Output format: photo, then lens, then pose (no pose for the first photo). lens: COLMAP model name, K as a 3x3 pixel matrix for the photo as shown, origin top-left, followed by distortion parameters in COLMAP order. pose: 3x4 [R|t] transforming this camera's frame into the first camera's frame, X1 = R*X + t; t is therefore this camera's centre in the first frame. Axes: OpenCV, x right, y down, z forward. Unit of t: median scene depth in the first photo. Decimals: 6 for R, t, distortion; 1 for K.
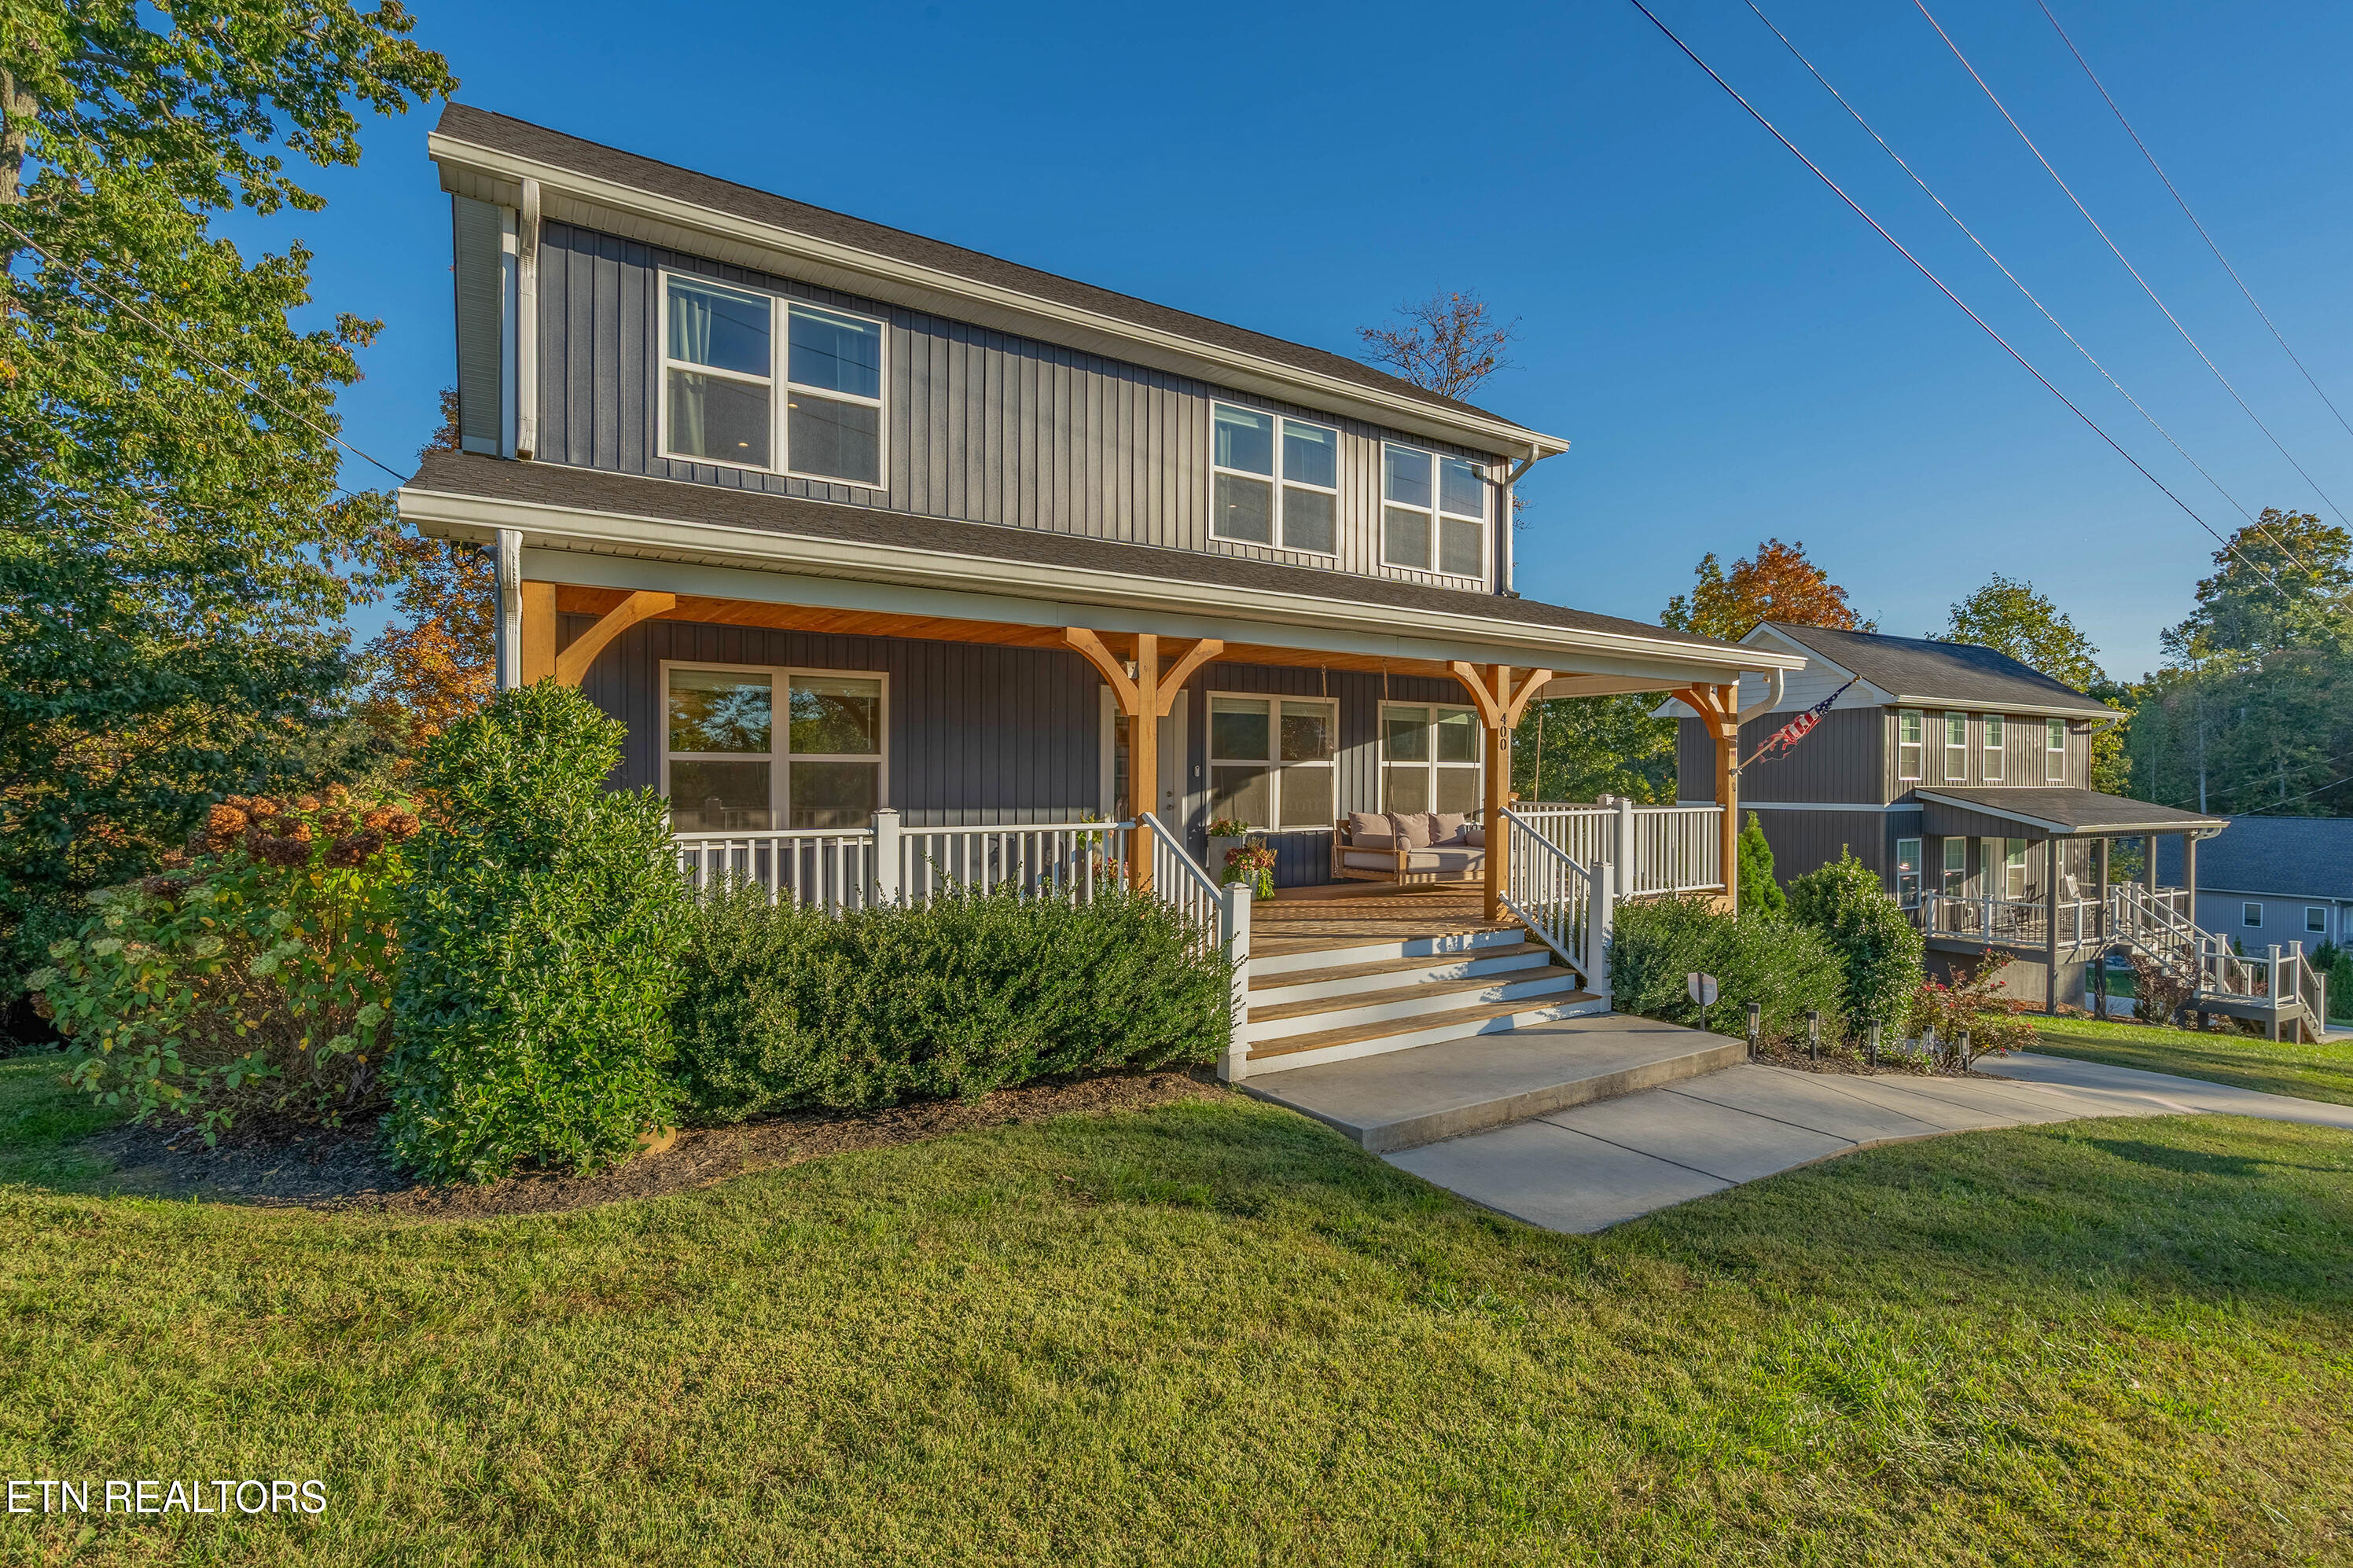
lens RADIAL K [[1071.6, 0, 1168.3], [0, 1071.6, 782.5], [0, 0, 1]] dist [-0.006047, -0.001402]
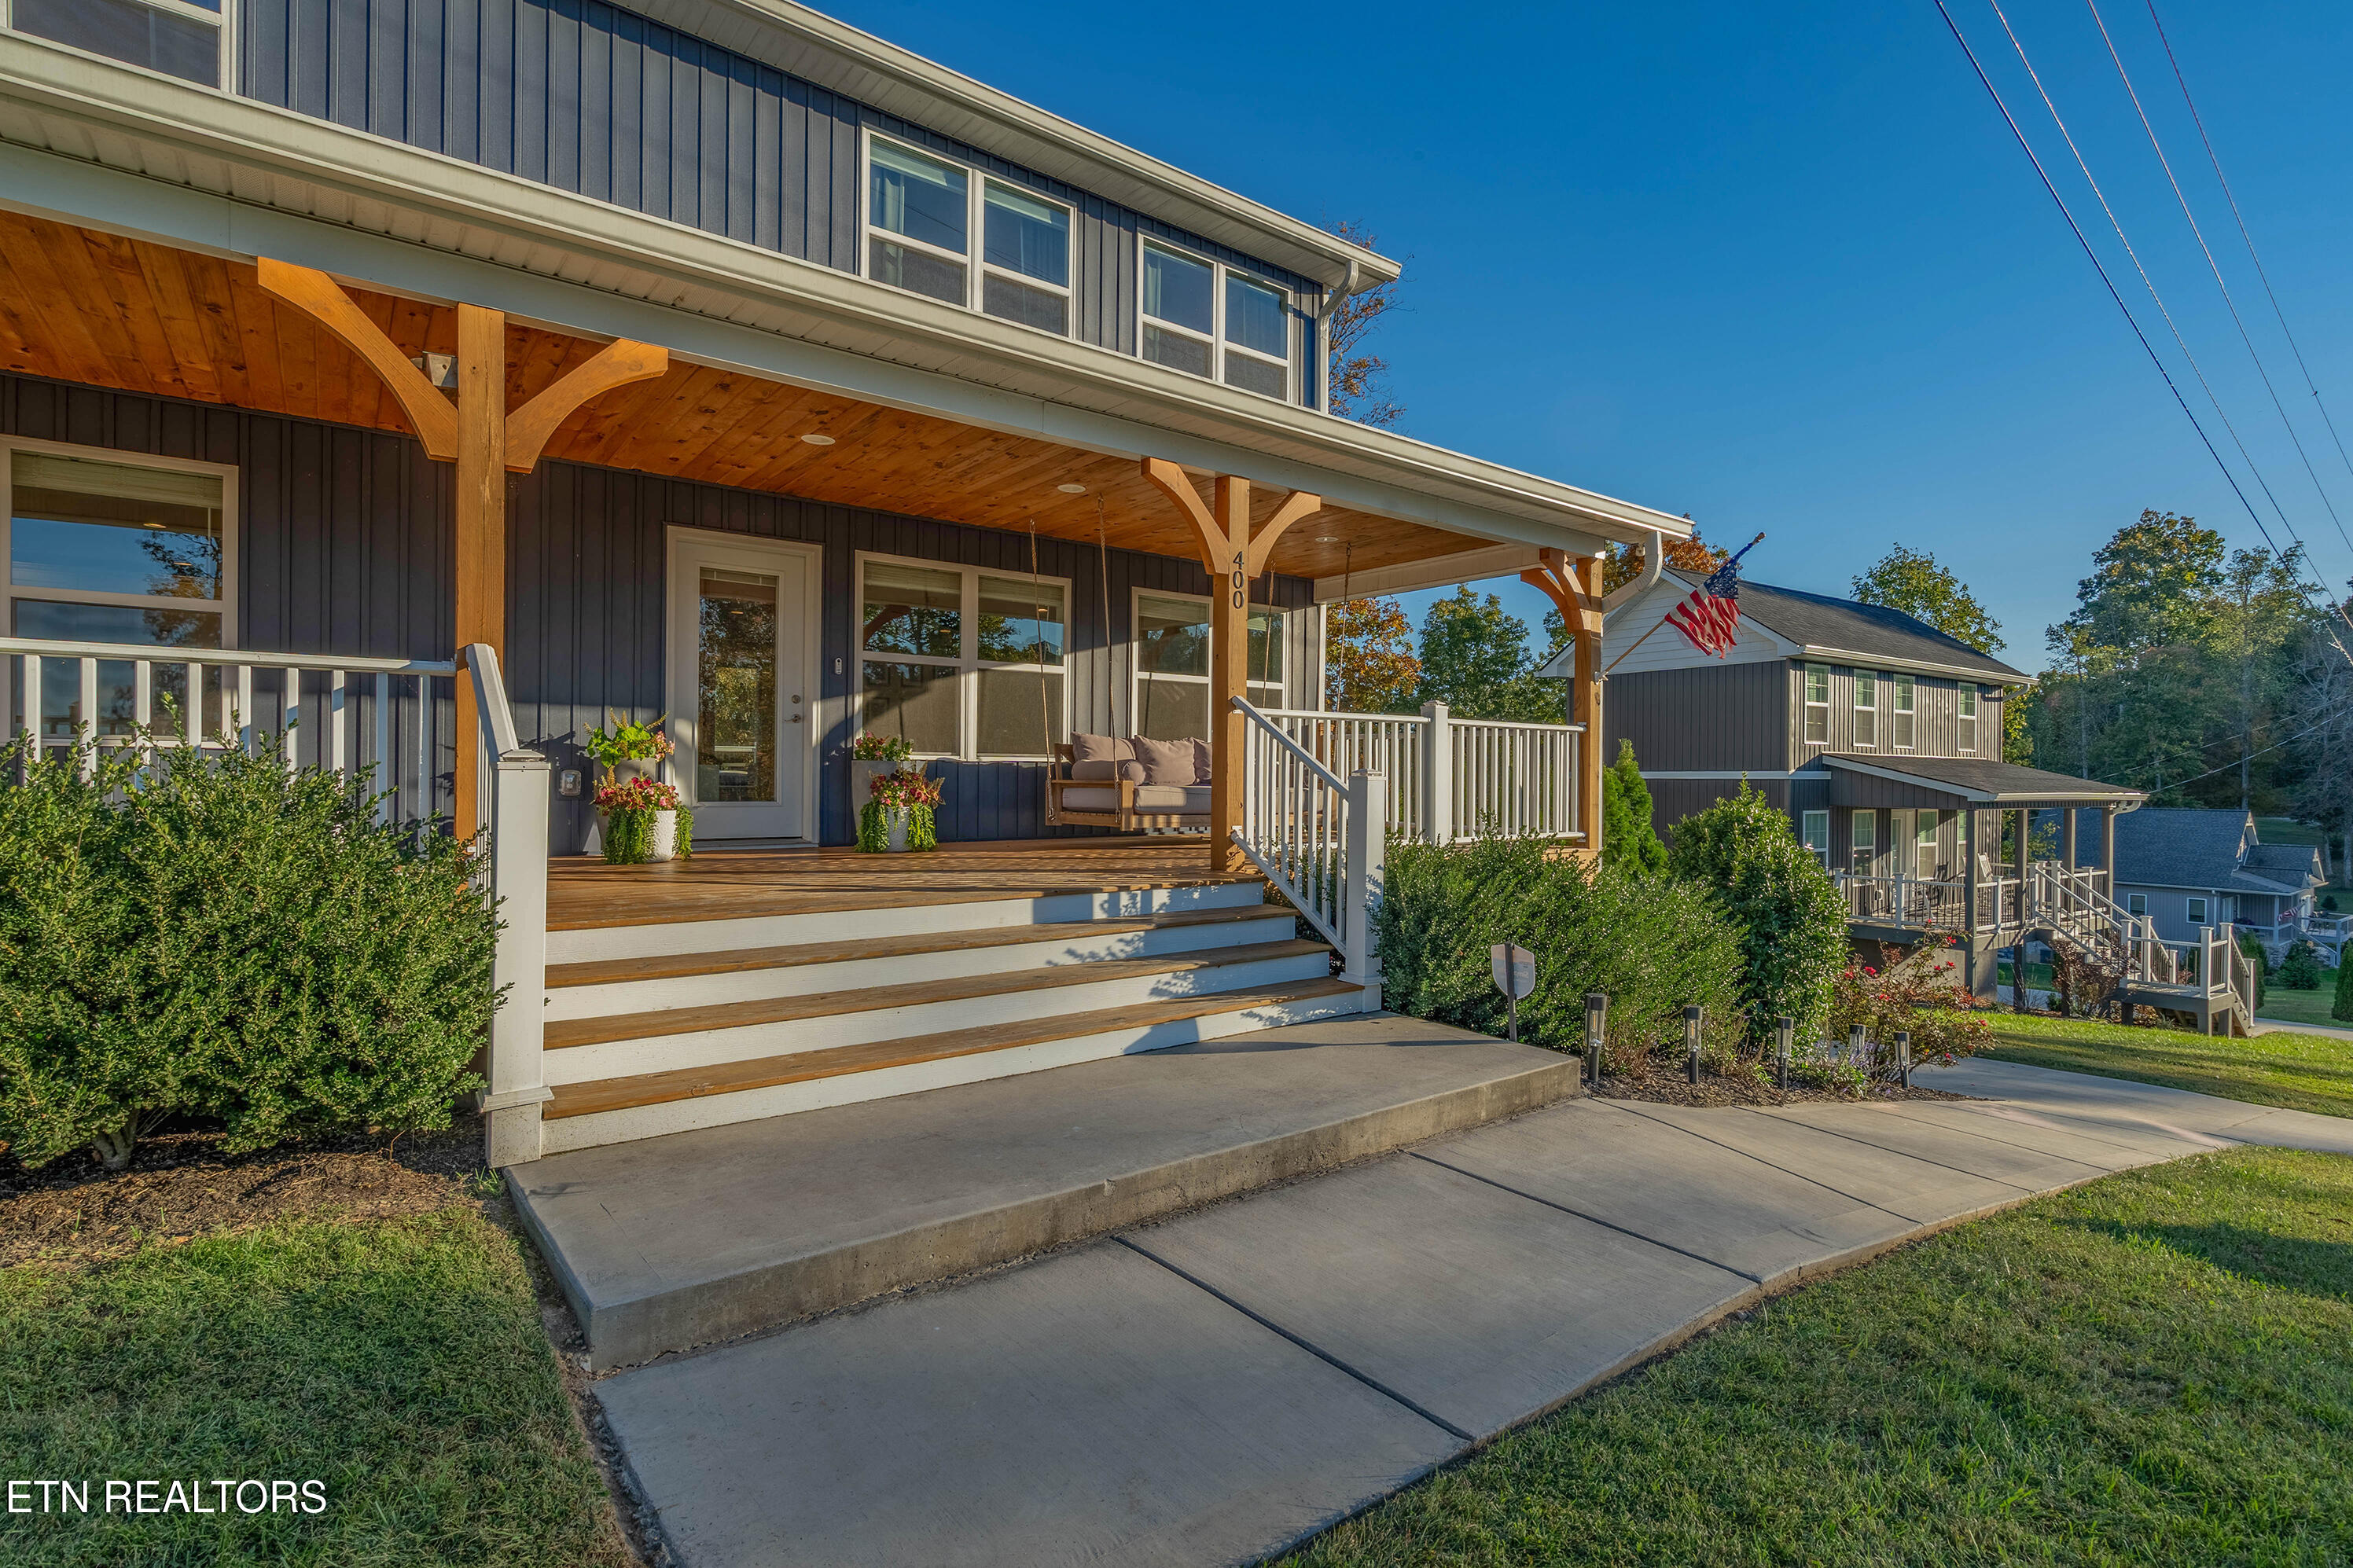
lens RADIAL K [[1071.6, 0, 1181.7], [0, 1071.6, 782.9], [0, 0, 1]] dist [-0.006047, -0.001402]
pose [[0.996956, 0.004414, 0.077846, 0.192518], [-0.004229, 0.999988, -0.002546, 0.064690], [-0.077857, 0.002209, 0.996962, 0.299935]]
